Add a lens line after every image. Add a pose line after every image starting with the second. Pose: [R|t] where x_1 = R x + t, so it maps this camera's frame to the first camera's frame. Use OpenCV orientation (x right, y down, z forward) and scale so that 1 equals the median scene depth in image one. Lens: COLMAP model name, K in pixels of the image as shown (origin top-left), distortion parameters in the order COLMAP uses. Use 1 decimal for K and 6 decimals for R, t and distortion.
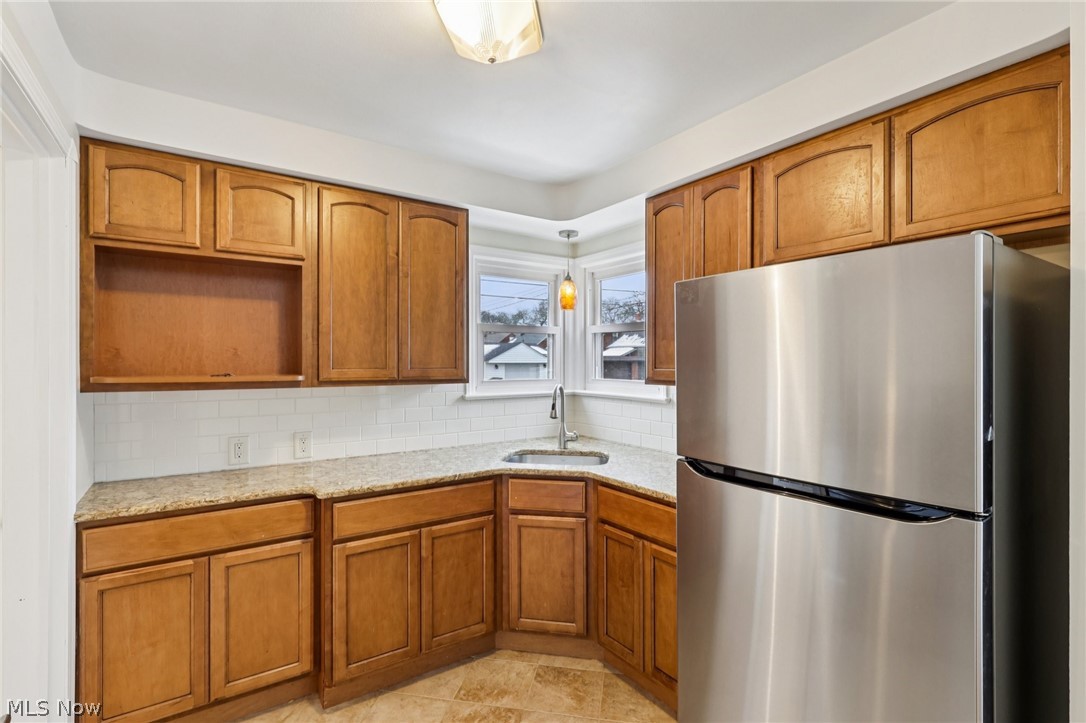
lens RADIAL K [[507.1, 0, 542.7], [0, 507.1, 364.2], [0, 0, 1]] dist [-0.004865, 0.002382]
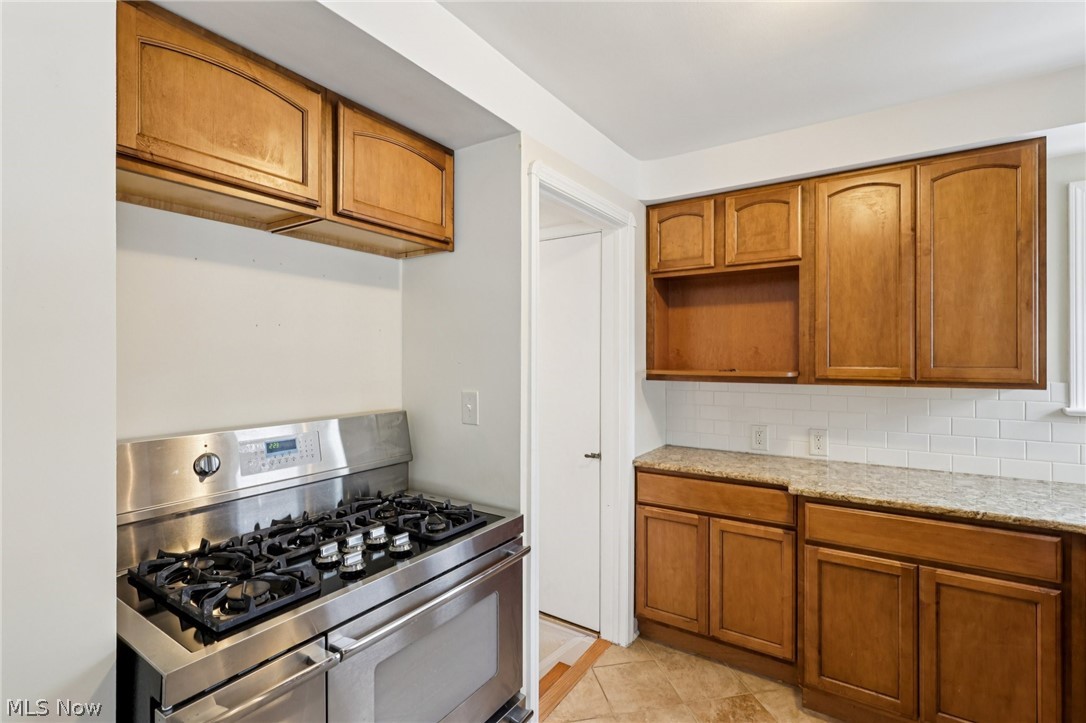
lens RADIAL K [[507.1, 0, 543.3], [0, 507.1, 358.1], [0, 0, 1]] dist [-0.004865, 0.002382]
pose [[0.369242, -0.001845, -0.929332, 0.273401], [-0.003244, 0.999989, -0.003274, -0.001110], [0.929328, 0.004224, 0.369232, 0.135361]]
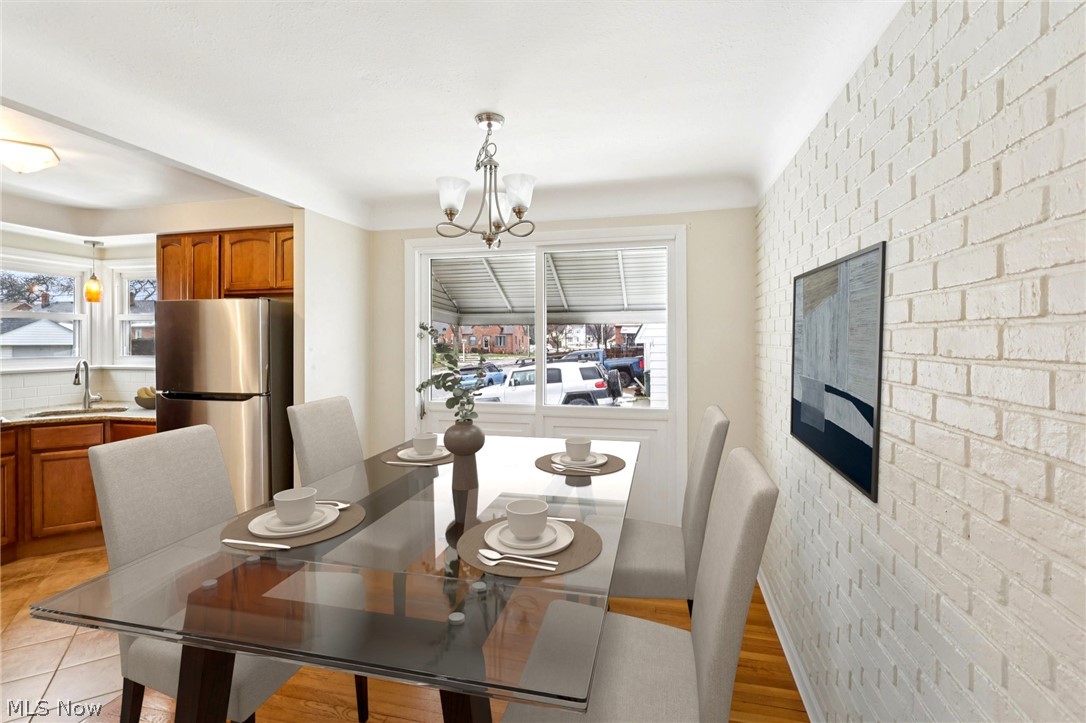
lens RADIAL K [[507.1, 0, 534.6], [0, 507.1, 344.2], [0, 0, 1]] dist [-0.004865, 0.002382]
pose [[0.746536, -0.003301, 0.665337, 0.041860], [0.004973, 0.999987, -0.000617, 0.007500], [-0.665326, 0.003769, 0.746543, -0.957738]]
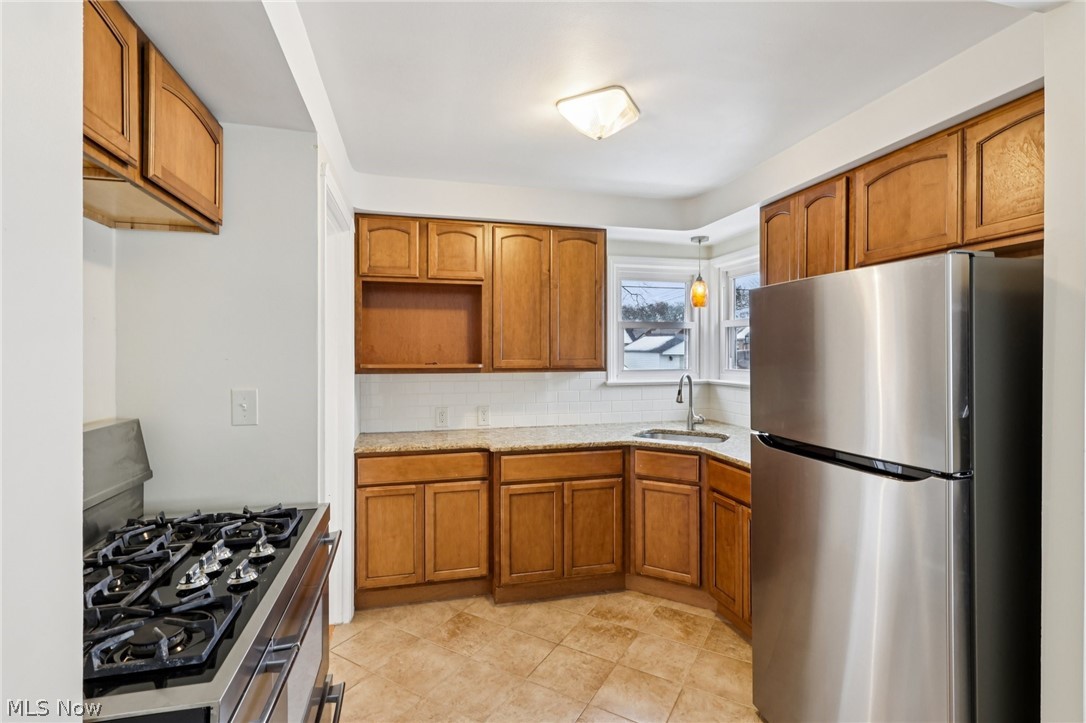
lens RADIAL K [[507.1, 0, 540.0], [0, 507.1, 357.5], [0, 0, 1]] dist [-0.004865, 0.002382]
pose [[0.938328, 0.000726, -0.345747, 0.145251], [0.000467, 0.999994, 0.003365, -0.000330], [0.345747, -0.003319, 0.938322, -0.232556]]
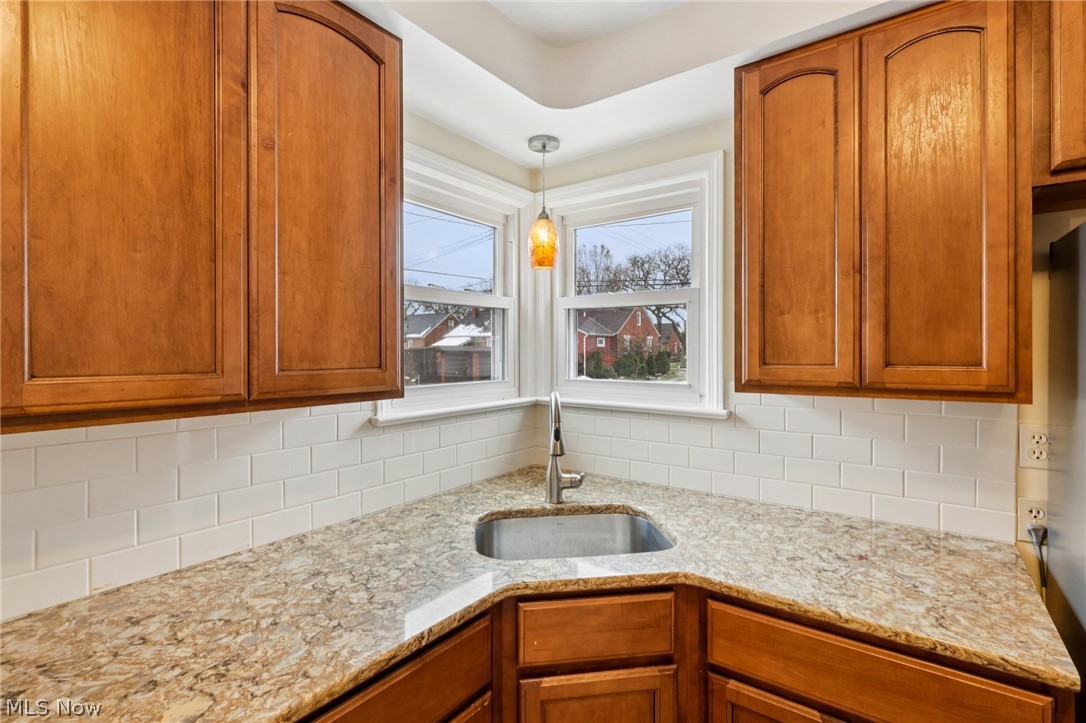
lens RADIAL K [[507.1, 0, 543.9], [0, 507.1, 354.0], [0, 0, 1]] dist [-0.004865, 0.002382]
pose [[0.943809, -0.003767, 0.330470, -0.206679], [0.003953, 0.999992, 0.000110, -0.004663], [-0.330468, 0.001202, 0.943816, 0.571725]]
